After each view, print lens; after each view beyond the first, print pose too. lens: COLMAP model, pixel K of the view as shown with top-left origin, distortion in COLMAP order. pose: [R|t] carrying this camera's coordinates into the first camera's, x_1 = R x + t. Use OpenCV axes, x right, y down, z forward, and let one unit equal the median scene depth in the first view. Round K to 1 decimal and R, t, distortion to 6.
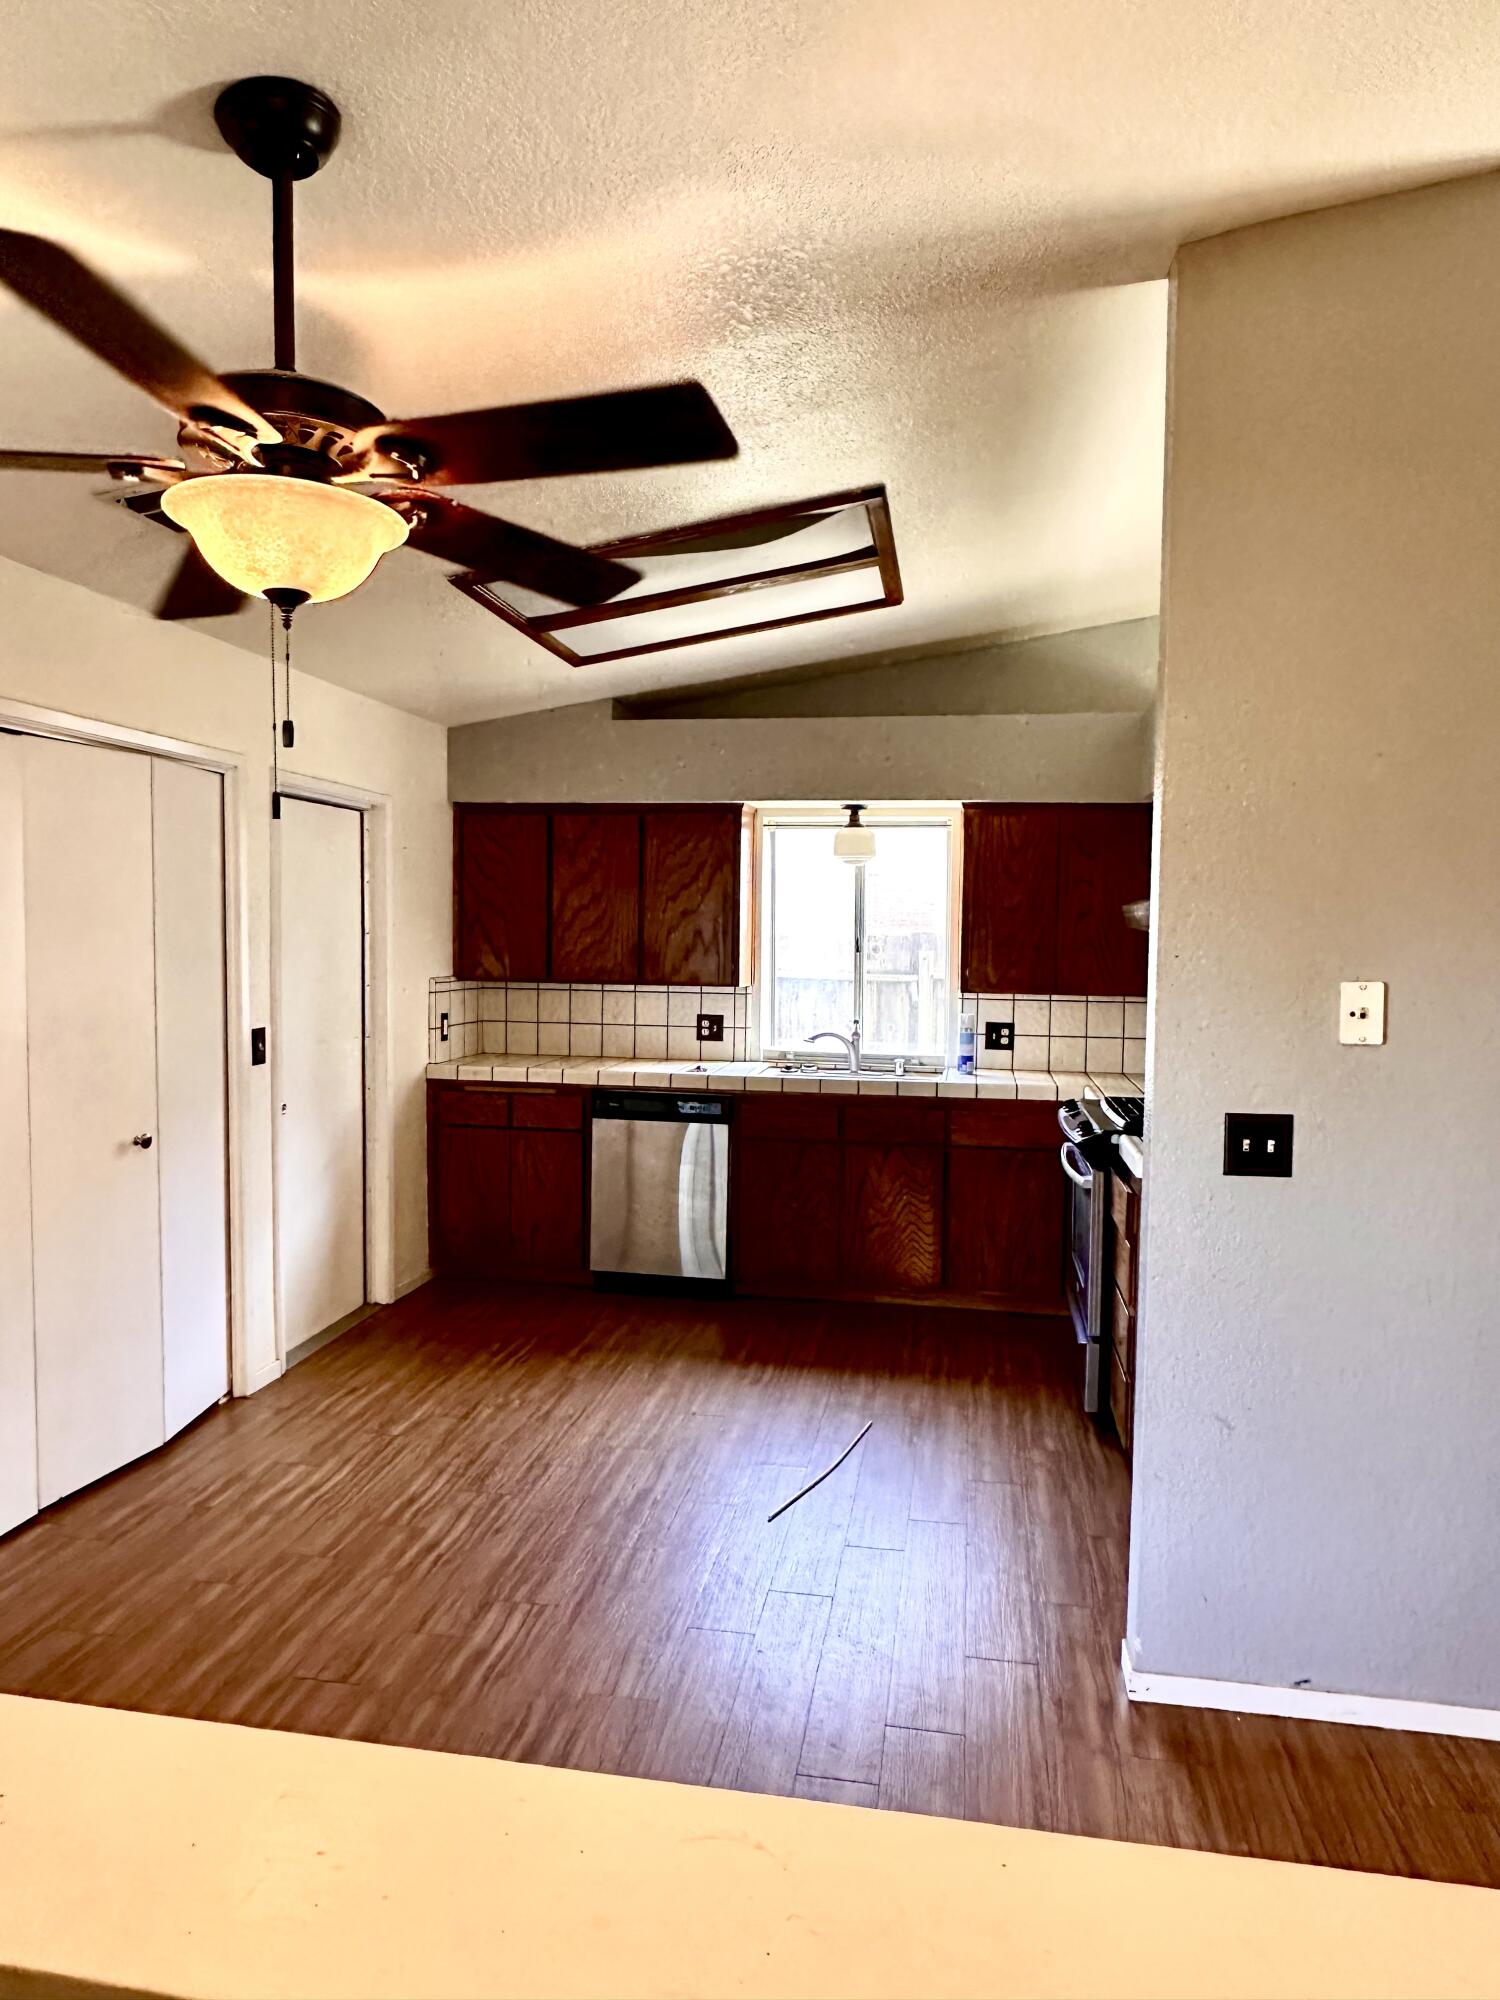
lens RADIAL K [[1290.9, 0, 740.8], [0, 1290.9, 993.6], [0, 0, 1]] dist [-0.010306, -0.003875]
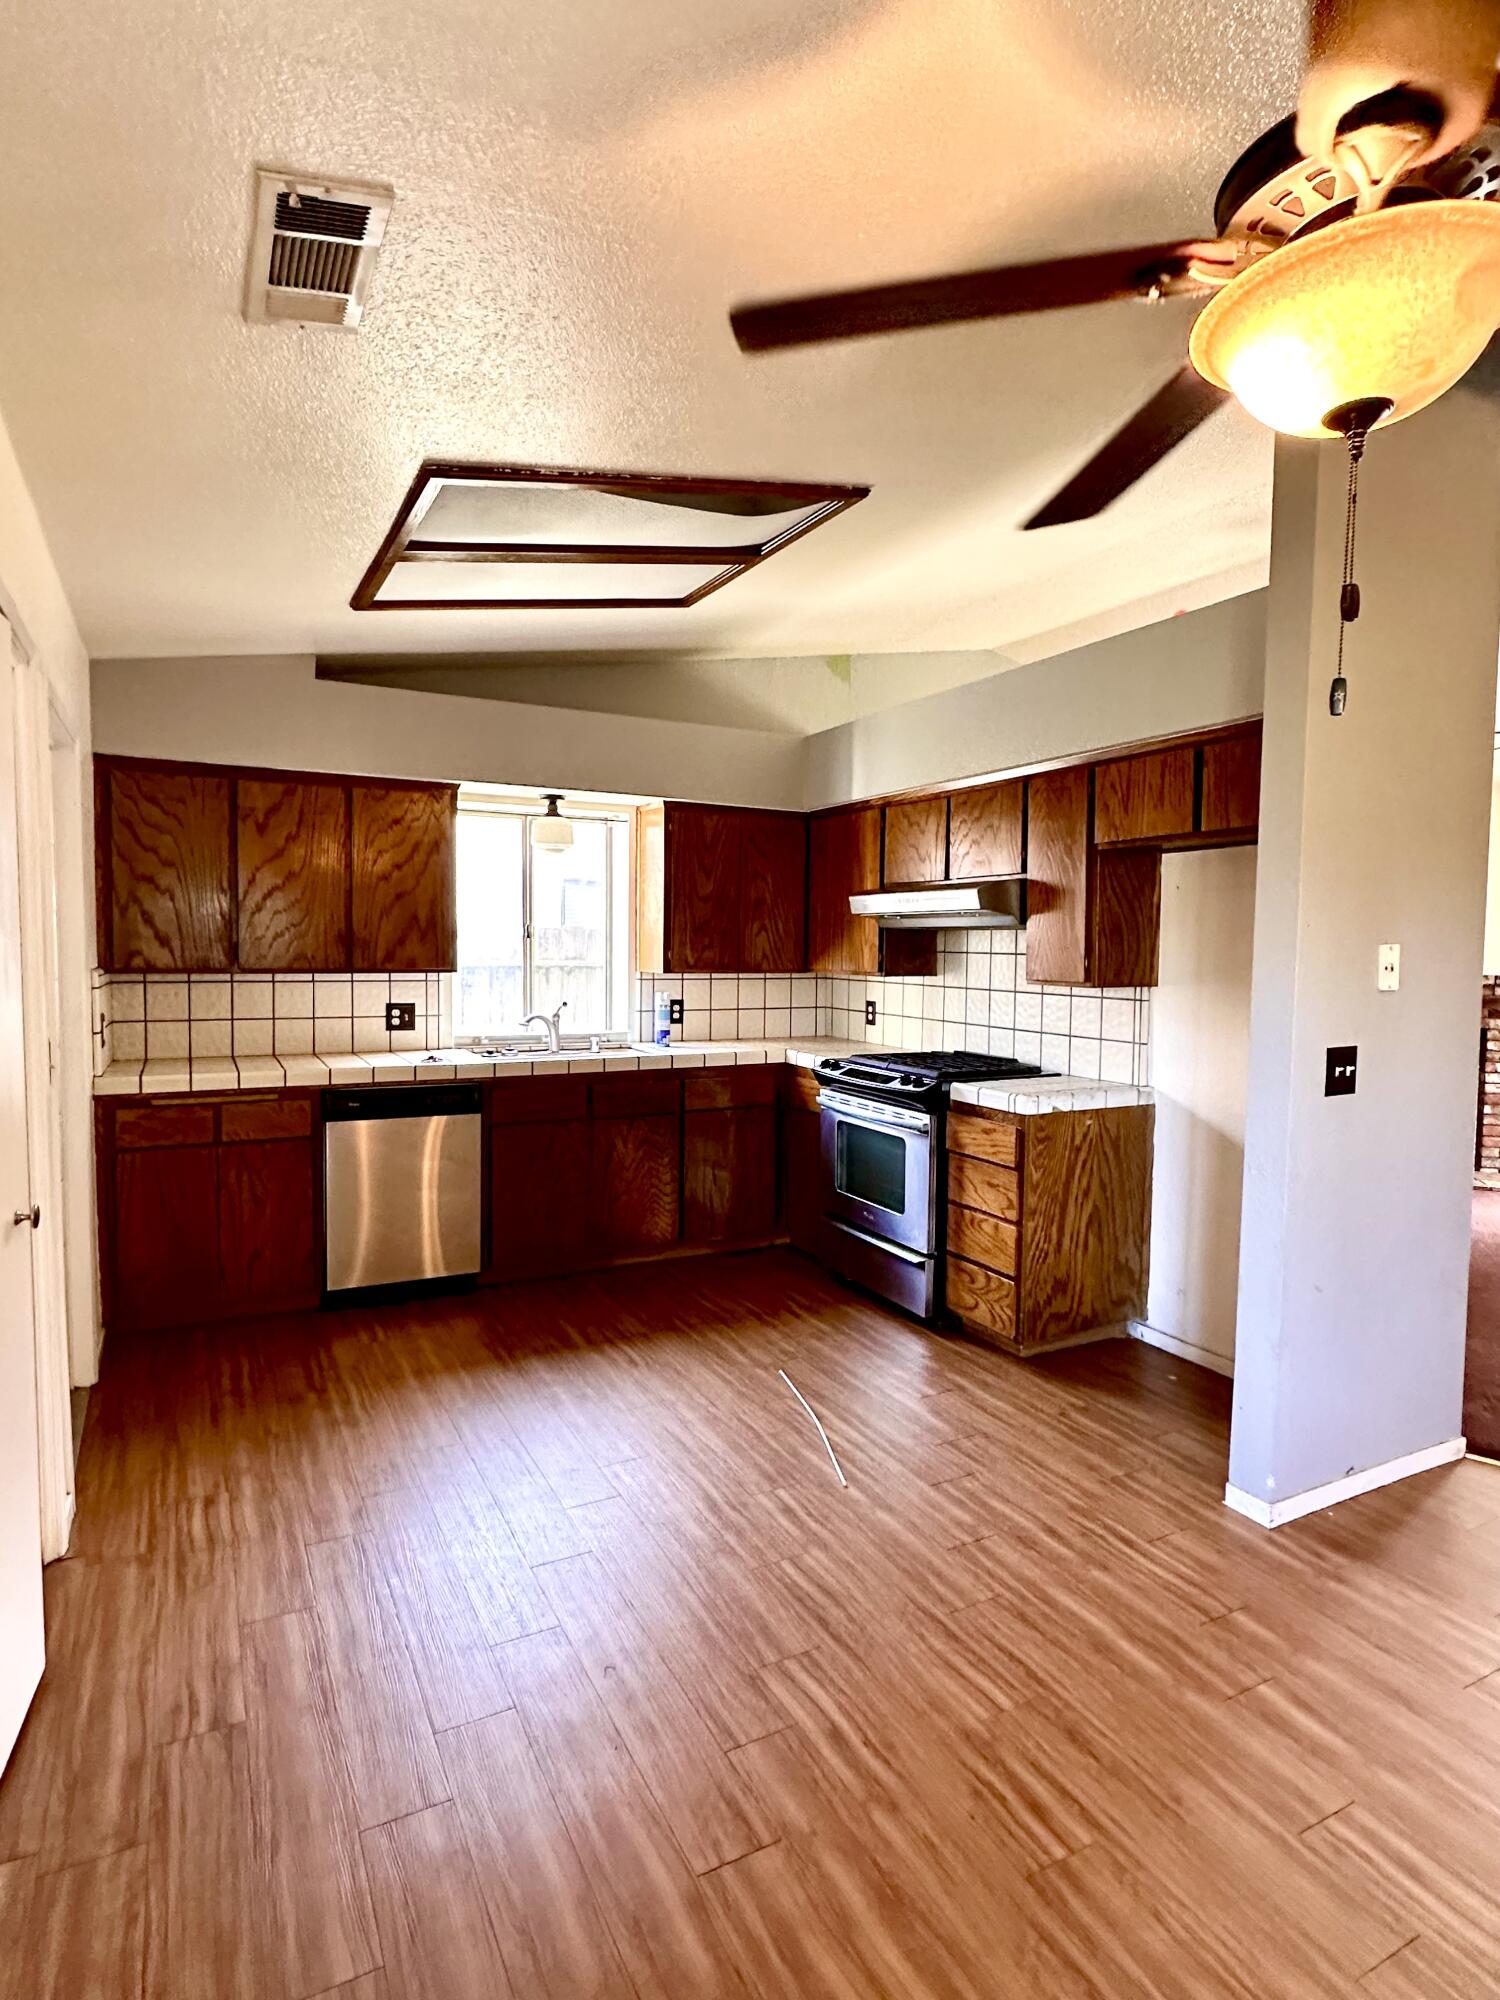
lens RADIAL K [[1069.4, 0, 745.5], [0, 1069.4, 999.4], [0, 0, 1]] dist [-0.004758, 0.001785]
pose [[0.792912, -0.037092, 0.608206, -0.412413], [0.027599, 0.999307, 0.024964, 0.001068], [-0.608711, -0.003008, 0.793387, 0.290354]]
